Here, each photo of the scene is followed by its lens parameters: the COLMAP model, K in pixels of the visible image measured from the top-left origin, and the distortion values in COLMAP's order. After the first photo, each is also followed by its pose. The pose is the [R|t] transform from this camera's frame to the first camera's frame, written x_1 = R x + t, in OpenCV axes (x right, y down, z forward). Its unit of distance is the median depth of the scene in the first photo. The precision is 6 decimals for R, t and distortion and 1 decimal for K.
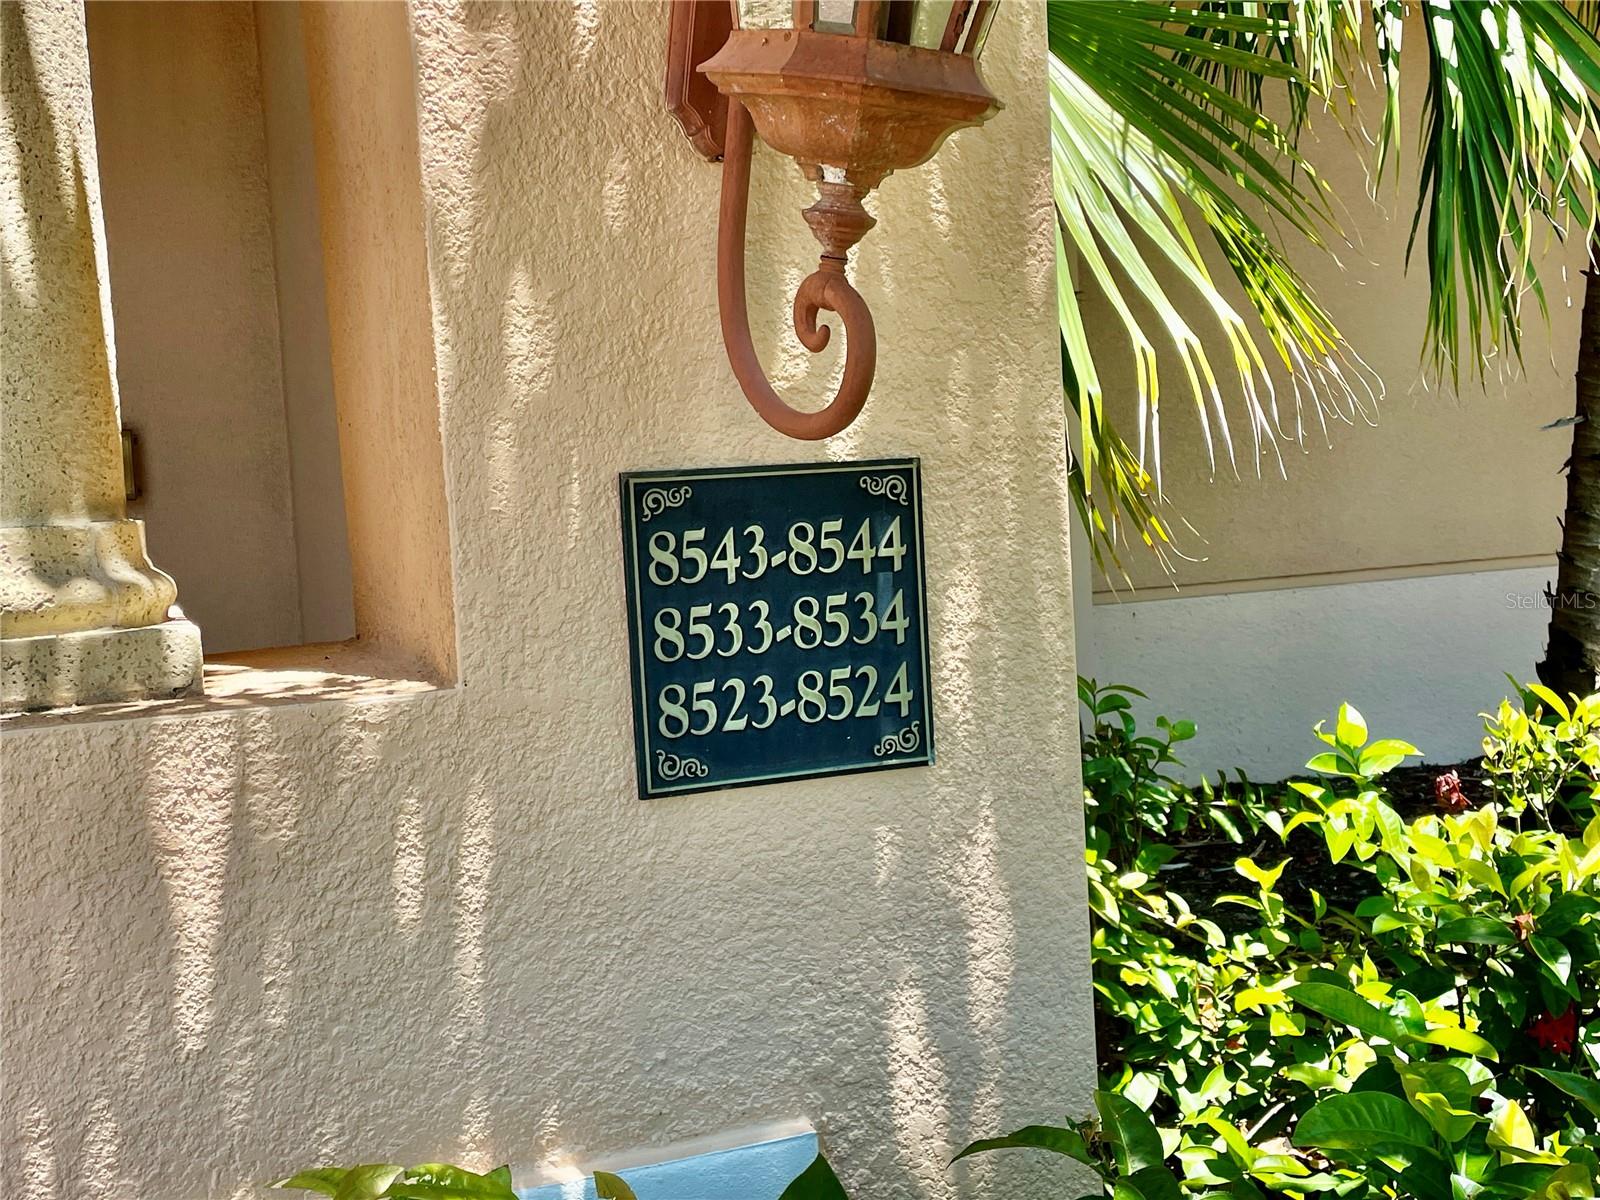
lens RADIAL K [[1812.0, 0, 800.0], [0, 1812.0, 600.0], [0, 0, 1]] dist [-0.001512, -0.000897]
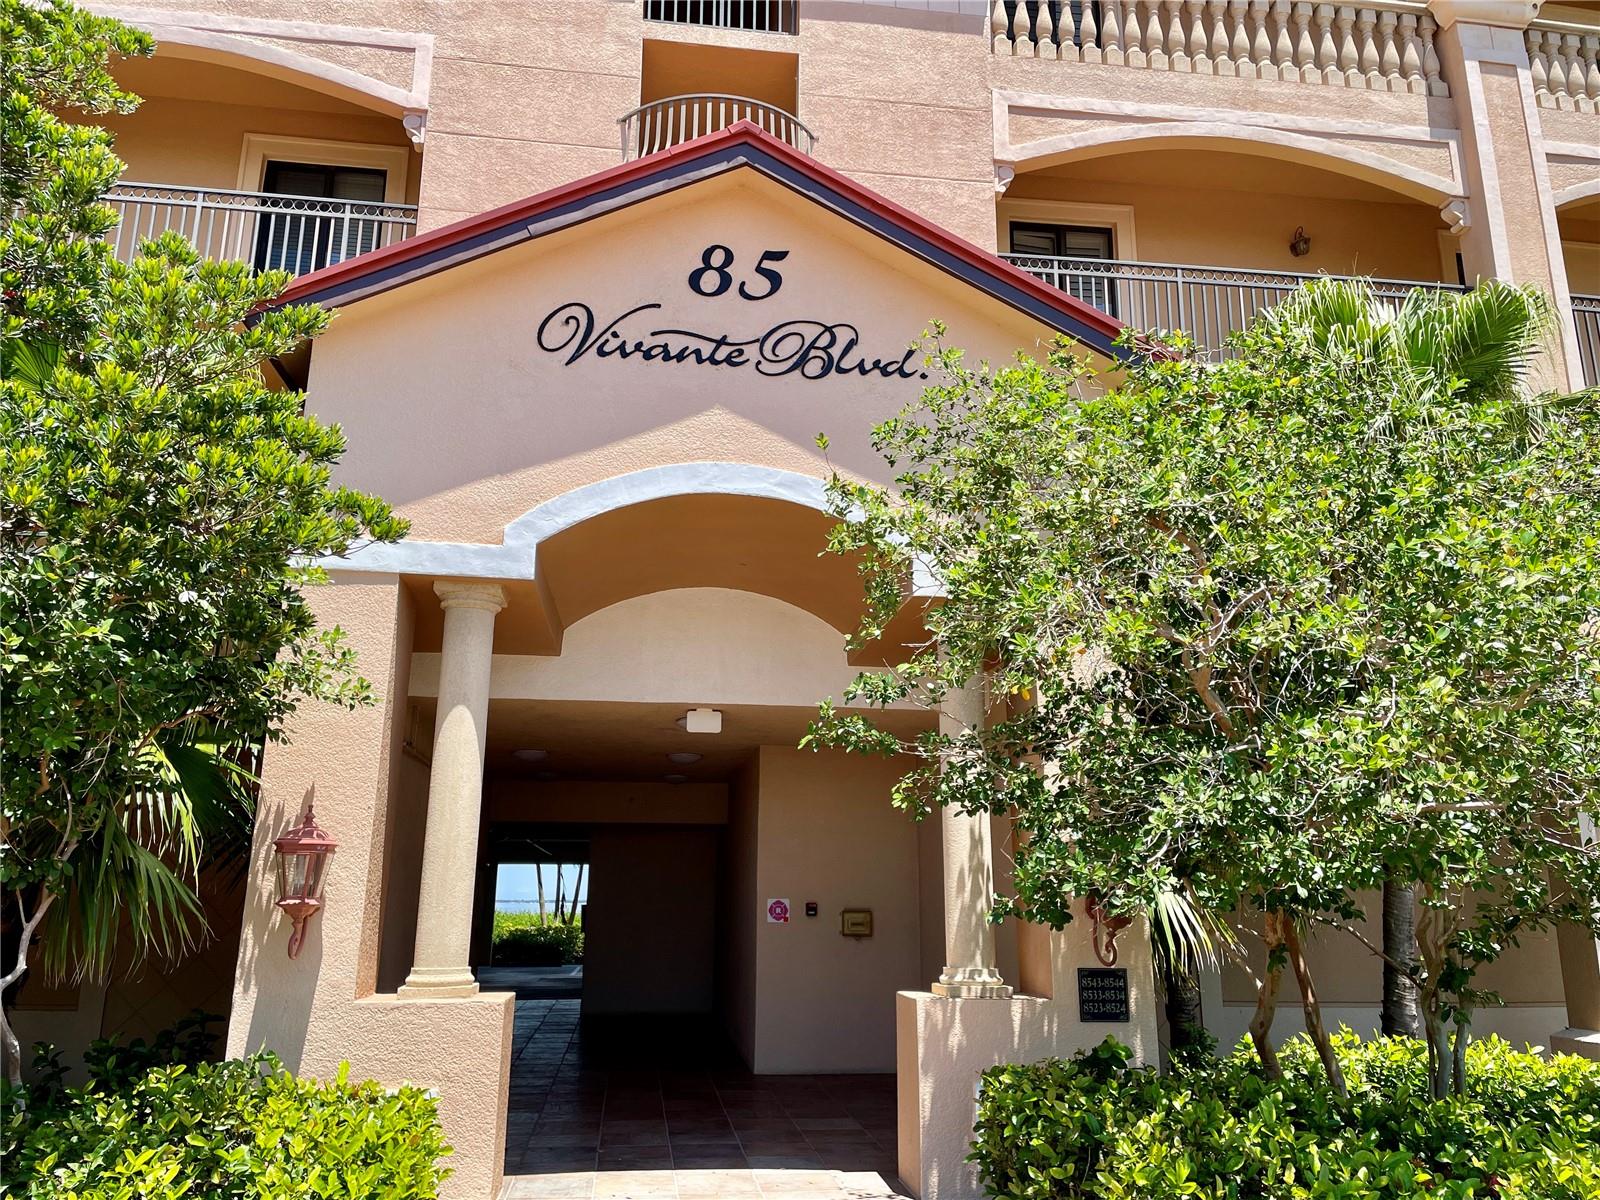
lens RADIAL K [[1213.5, 0, 800.0], [0, 1213.5, 600.0], [0, 0, 1]] dist [0.088073, -0.002351]
pose [[0.975007, -0.000272, -0.222174, -0.089003], [-0.074793, 0.941230, -0.329380, 0.212402], [0.209207, 0.337765, 0.917686, -3.673493]]
